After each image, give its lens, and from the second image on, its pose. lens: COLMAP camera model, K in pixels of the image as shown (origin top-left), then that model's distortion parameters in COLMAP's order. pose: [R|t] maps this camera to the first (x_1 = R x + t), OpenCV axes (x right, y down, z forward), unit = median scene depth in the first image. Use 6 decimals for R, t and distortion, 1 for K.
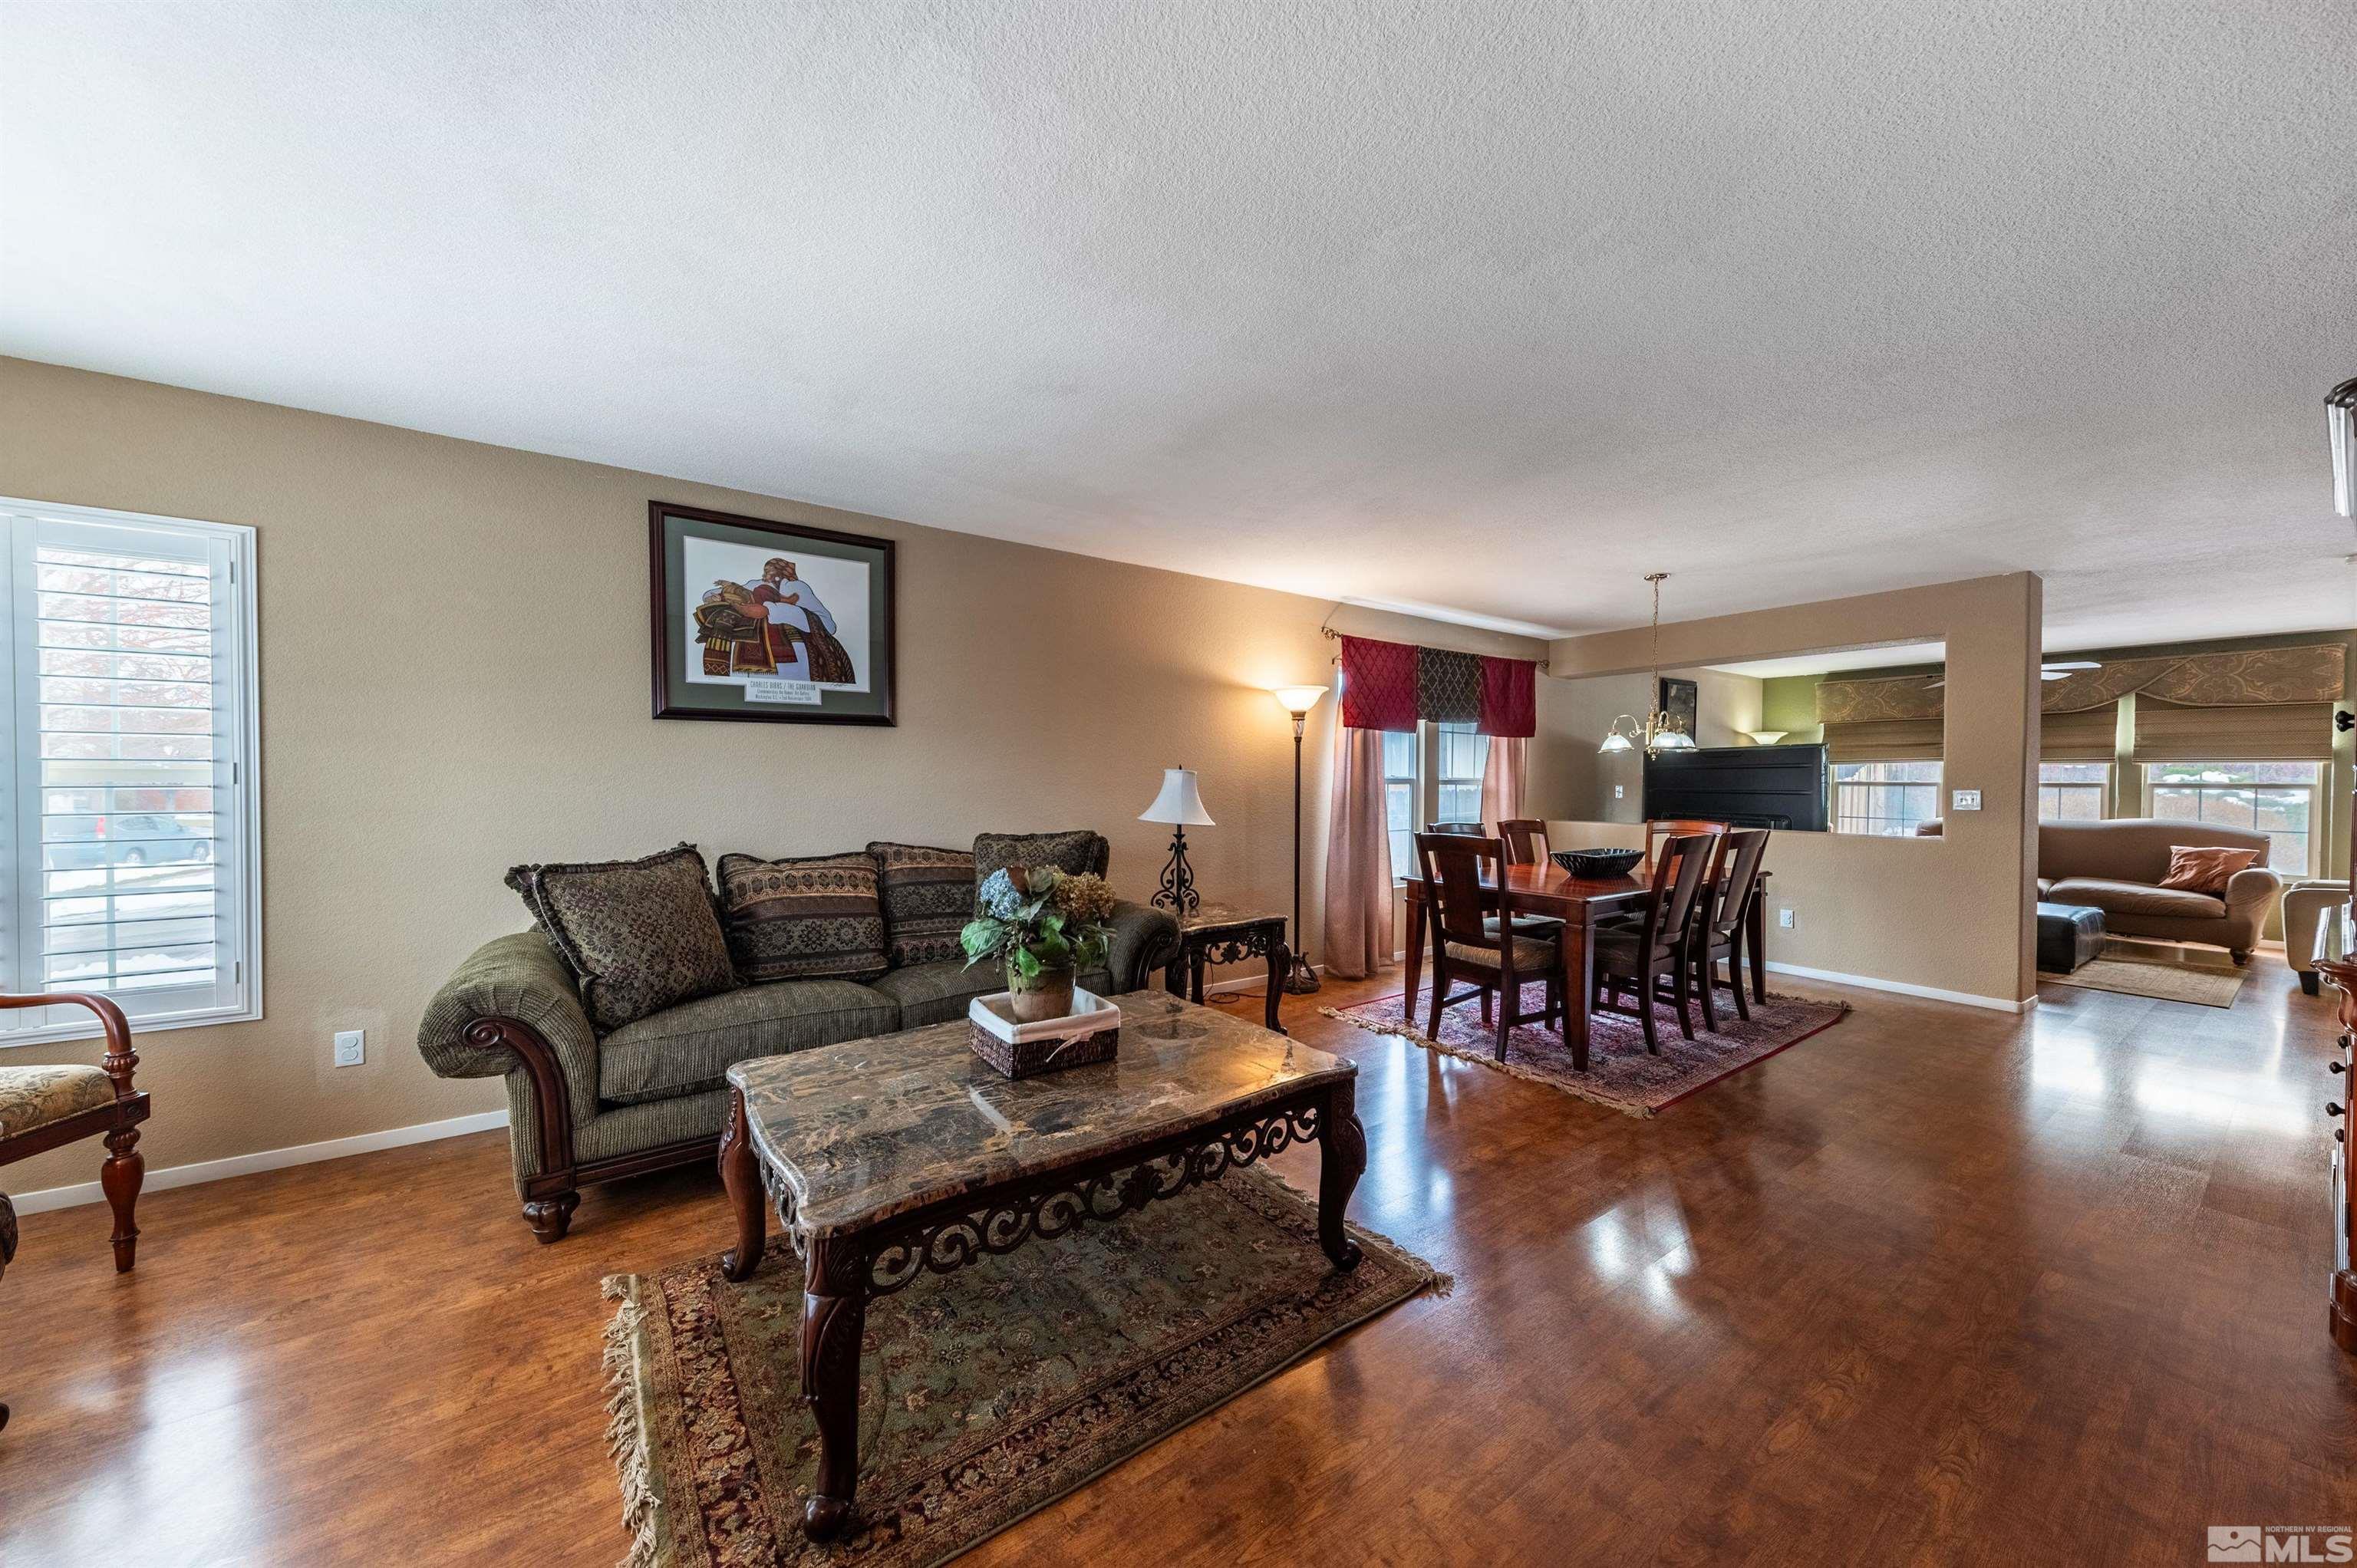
lens RADIAL K [[815.2, 0, 1170.2], [0, 815.2, 790.7], [0, 0, 1]] dist [0.012281, -0.003958]
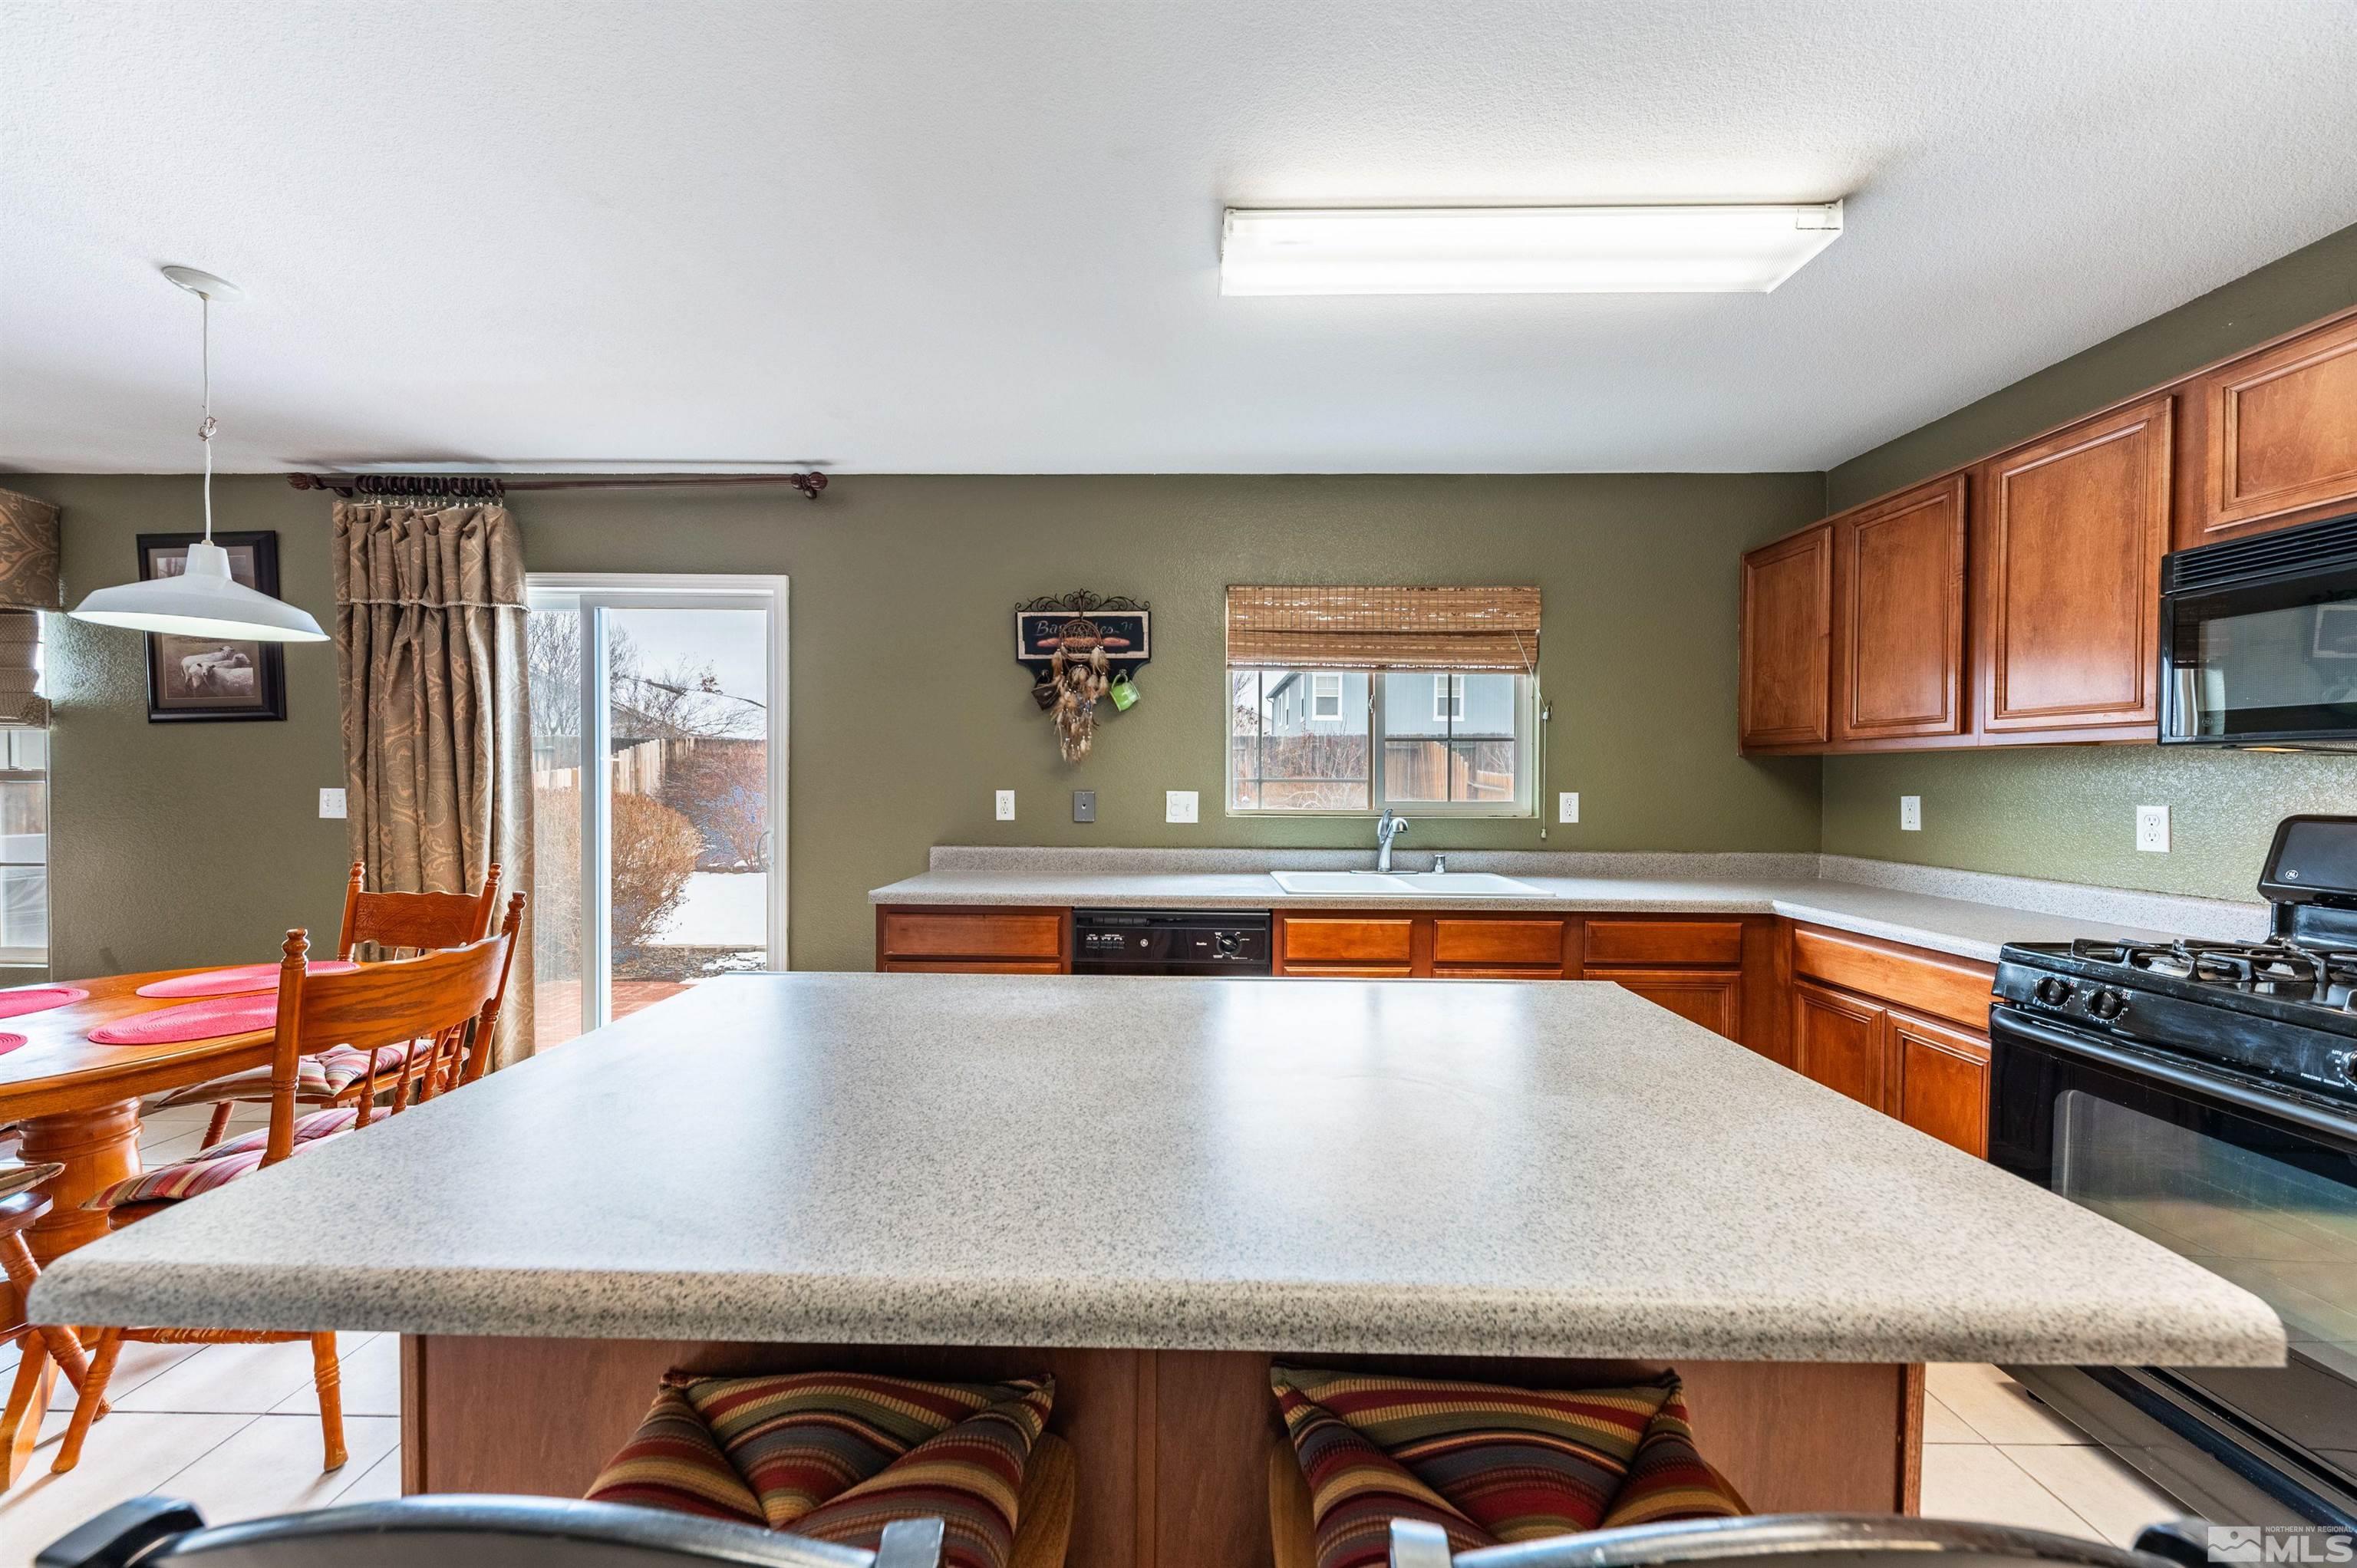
lens RADIAL K [[815.2, 0, 1182.7], [0, 815.2, 790.6], [0, 0, 1]] dist [0.012281, -0.003958]
pose [[0.573918, -0.016358, 0.818749, 1.625783], [0.010834, 0.999865, 0.012382, 0.006268], [-0.818841, 0.001764, 0.574018, 0.142995]]
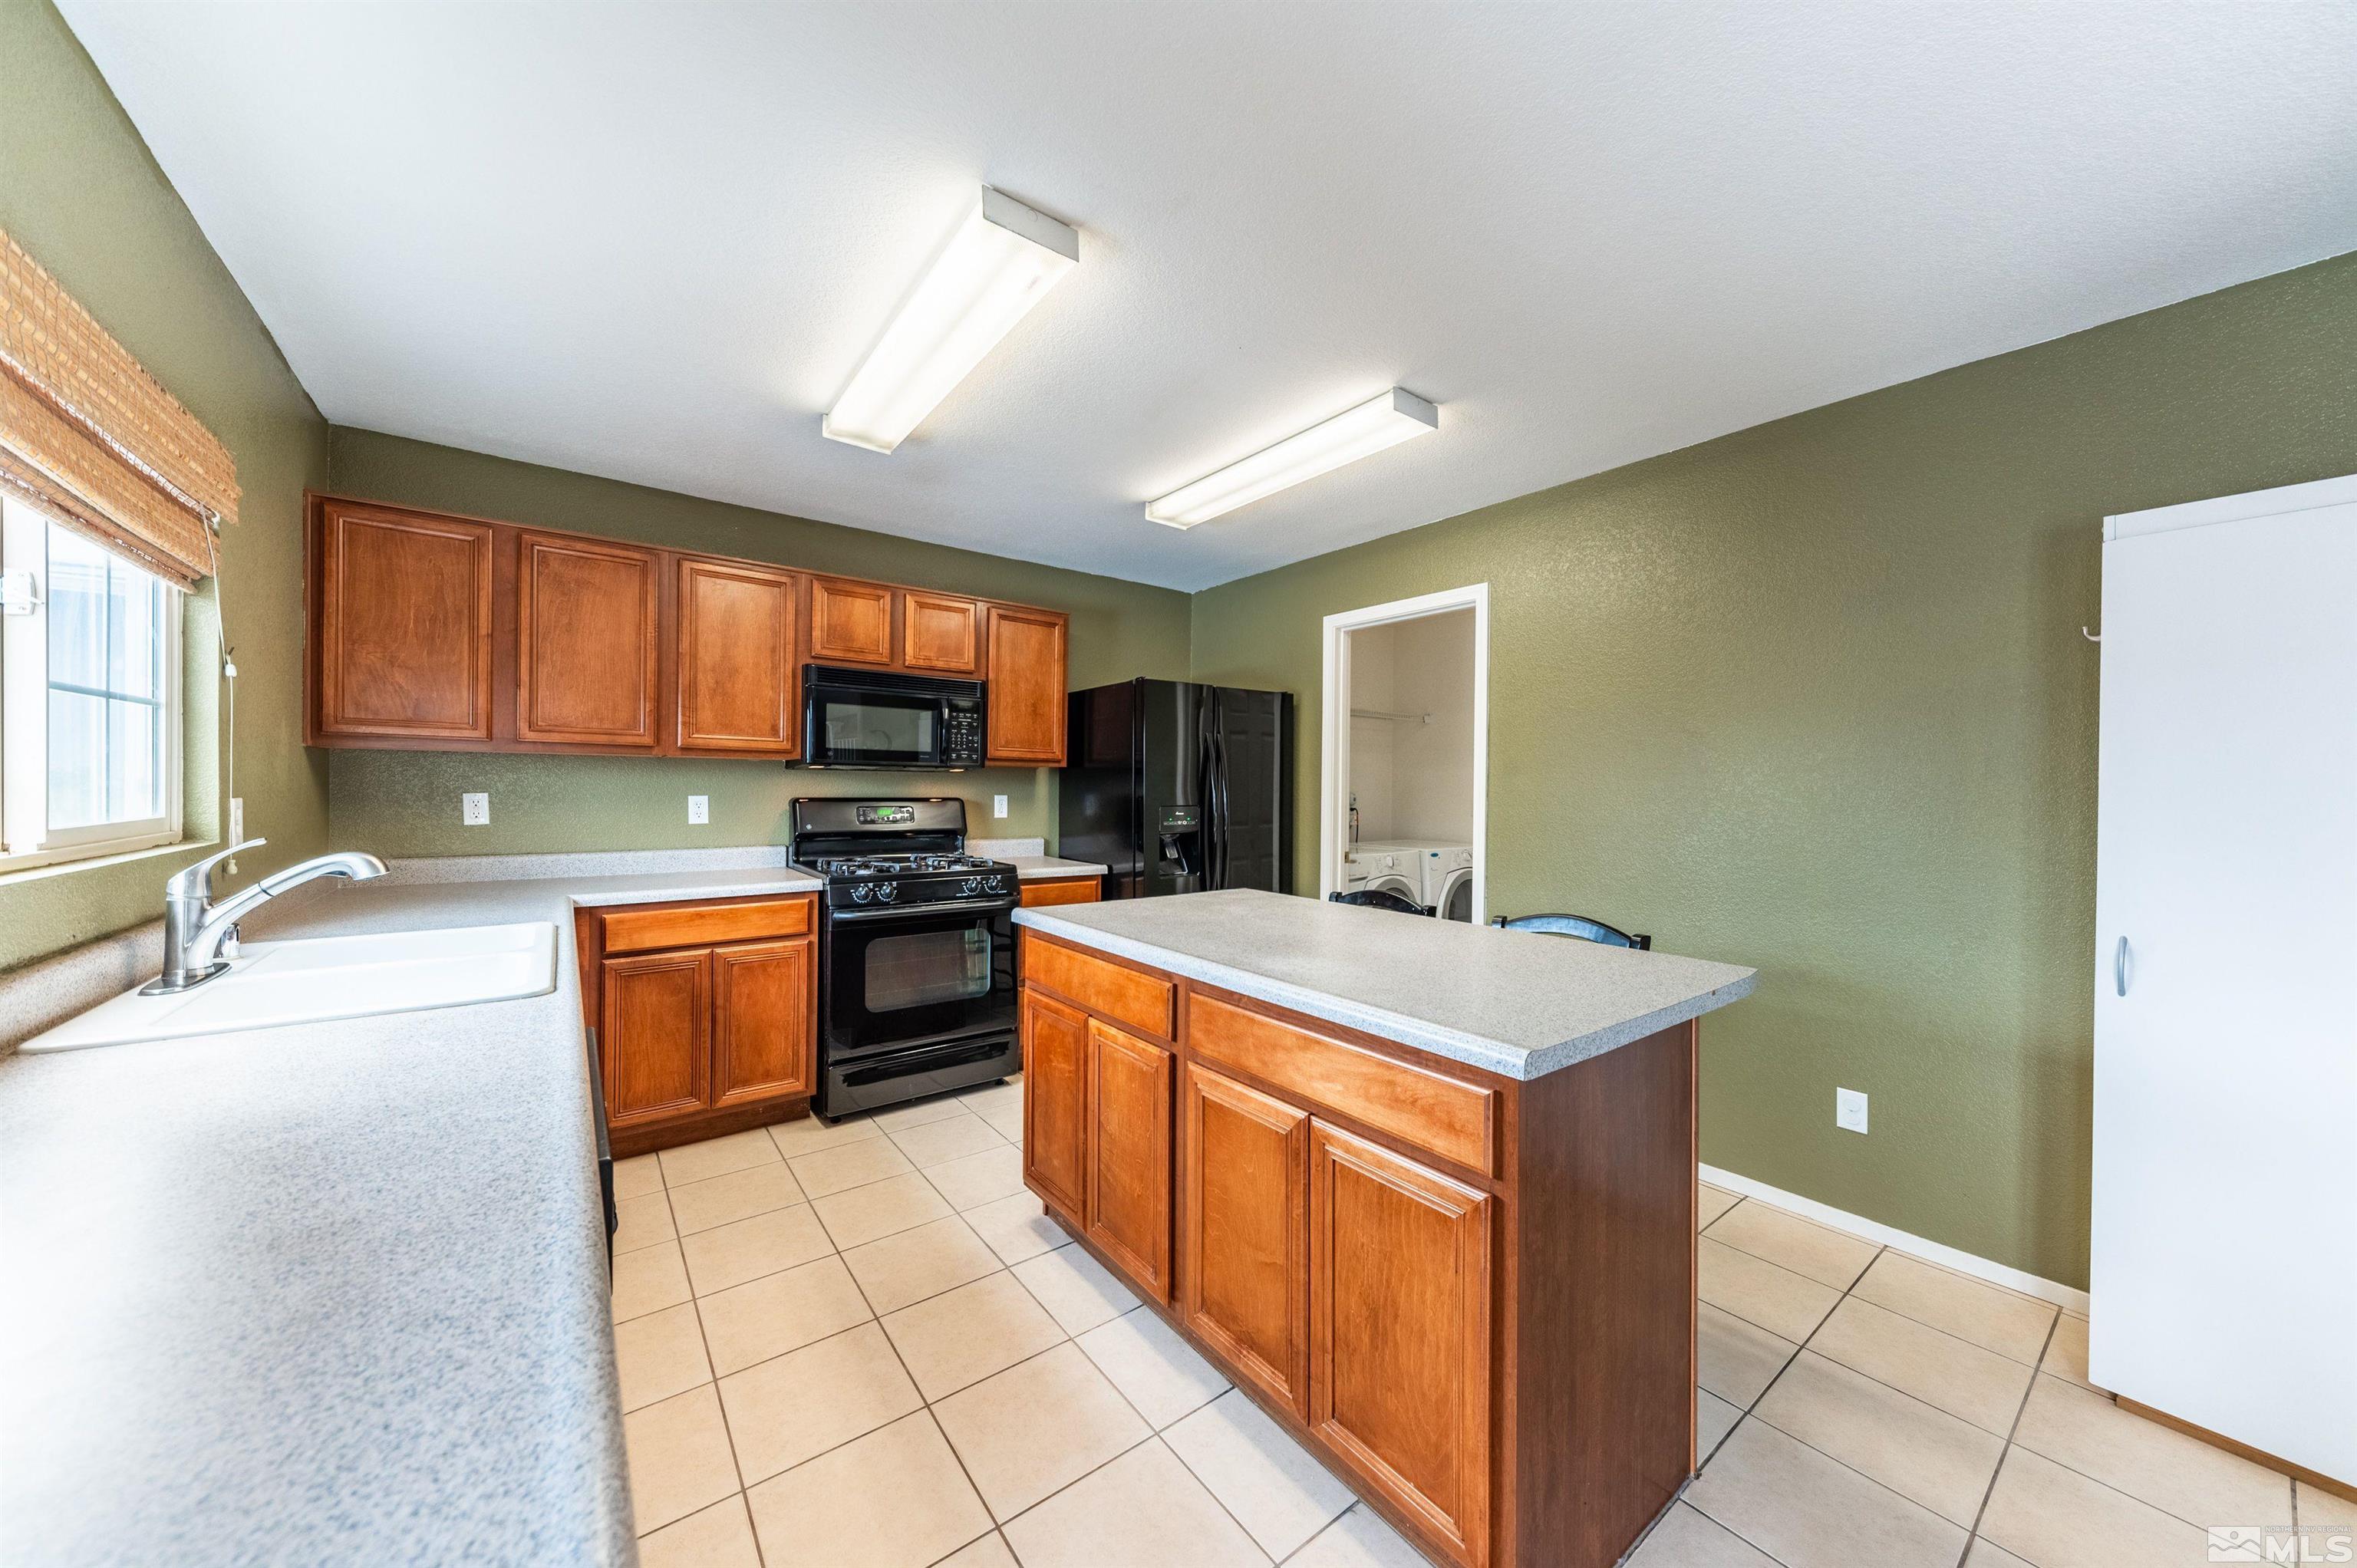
lens RADIAL K [[815.2, 0, 1188.9], [0, 815.2, 789.5], [0, 0, 1]] dist [0.012281, -0.003958]
pose [[-0.998384, -0.016202, -0.054461, 1.868621], [-0.017230, 0.999681, 0.018447, -0.000146], [0.054145, 0.019355, -0.998345, 0.661724]]
